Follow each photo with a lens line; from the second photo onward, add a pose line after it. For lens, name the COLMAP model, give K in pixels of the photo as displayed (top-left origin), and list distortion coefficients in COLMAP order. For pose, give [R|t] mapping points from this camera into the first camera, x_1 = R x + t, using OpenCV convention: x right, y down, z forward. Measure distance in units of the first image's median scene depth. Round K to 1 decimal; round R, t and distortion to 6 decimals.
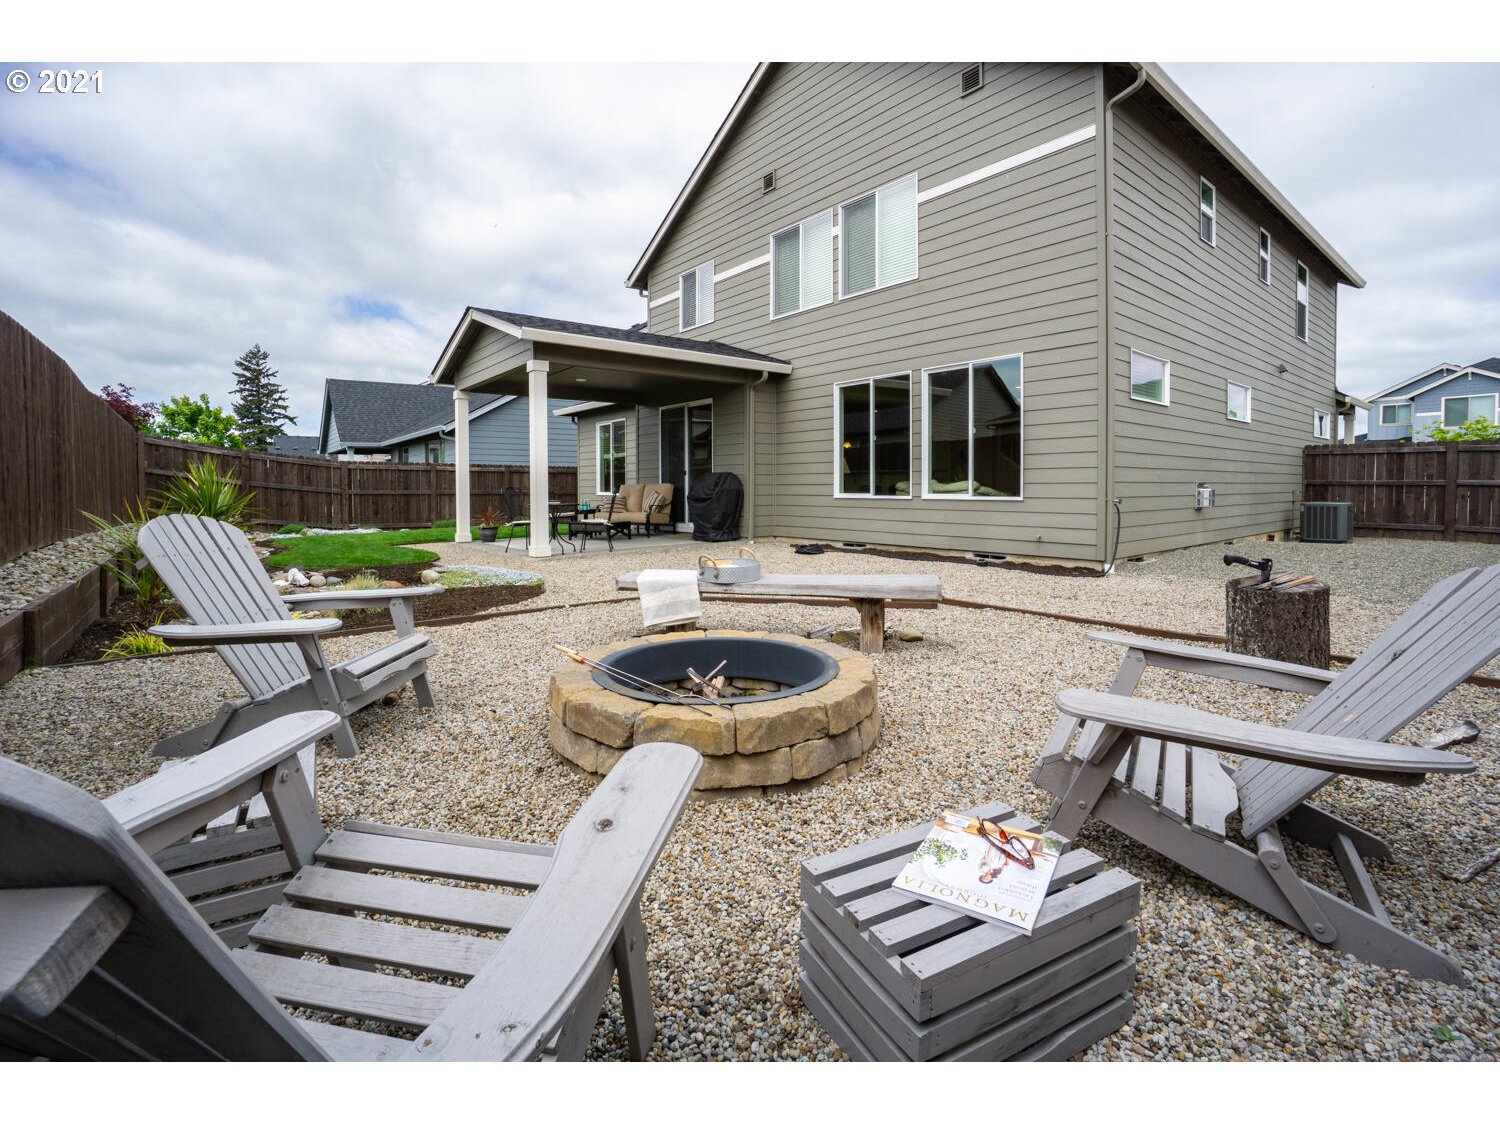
lens RADIAL K [[674.4, 0, 757.6], [0, 674.4, 551.5], [0, 0, 1]] dist [-0.067528, 0.024336]
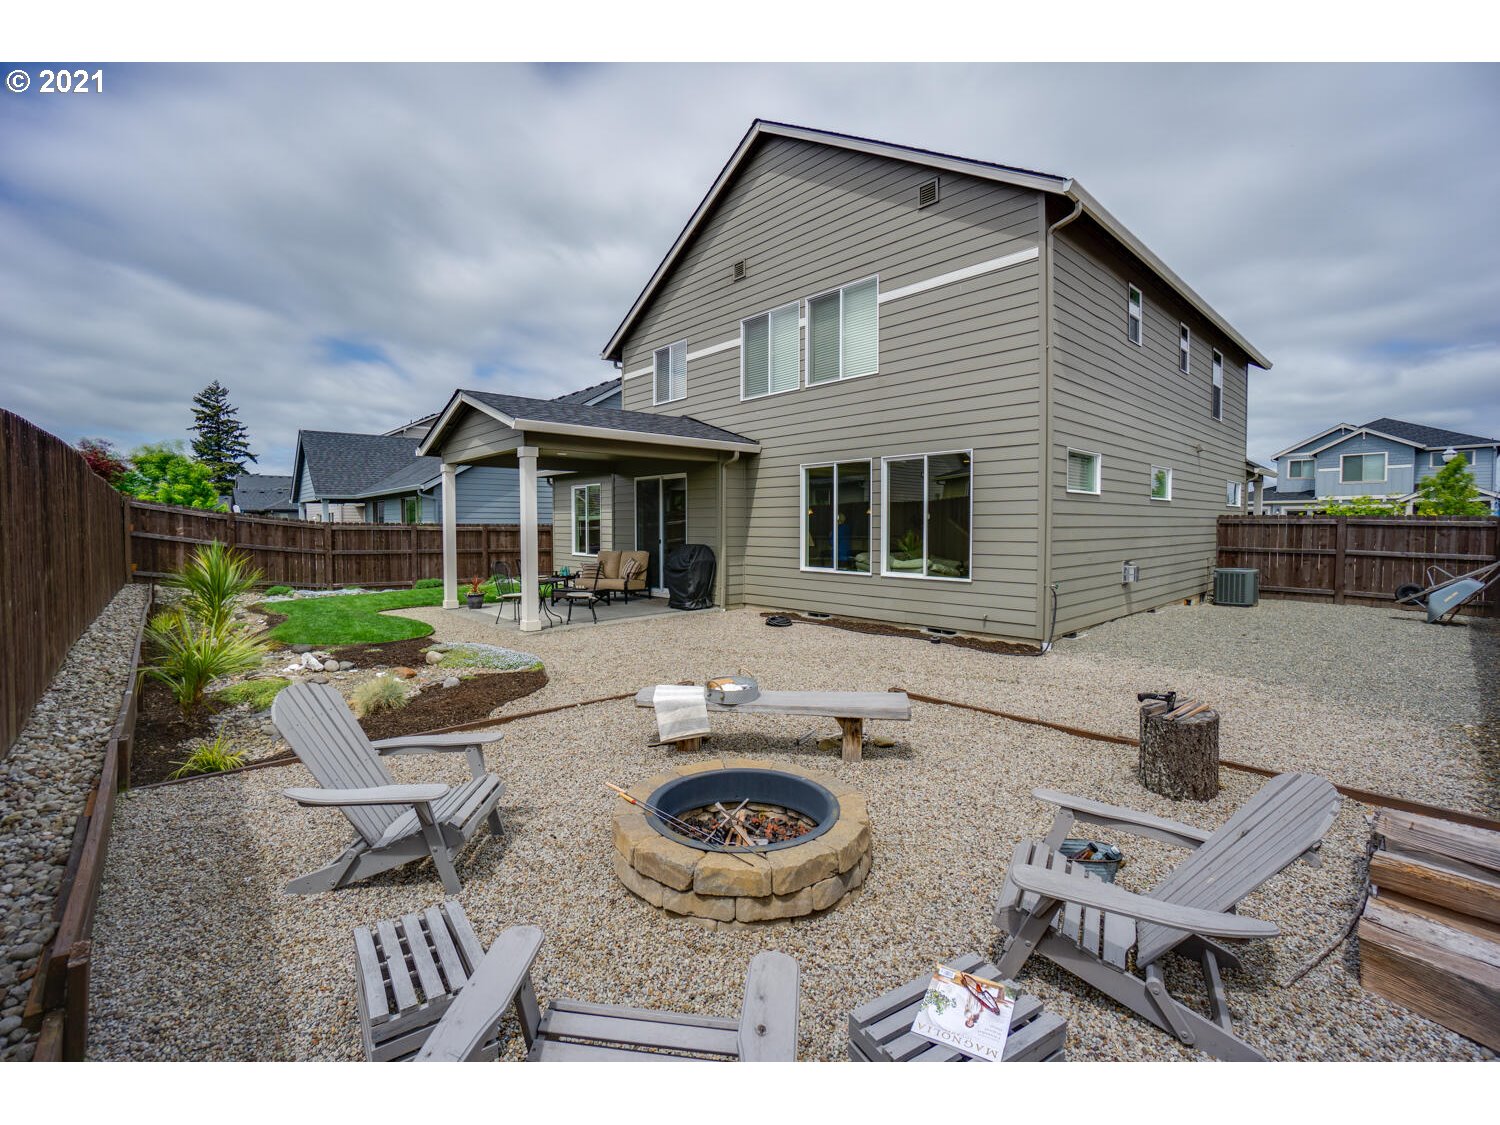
lens RADIAL K [[667.1, 0, 740.7], [0, 667.1, 568.8], [0, 0, 1]] dist [-0.073737, 0.029415]
pose [[0.998524, 0.003397, 0.054207, -0.044124], [-0.003500, 0.999992, 0.001815, -0.091102], [-0.054201, -0.002002, 0.998528, -0.076933]]
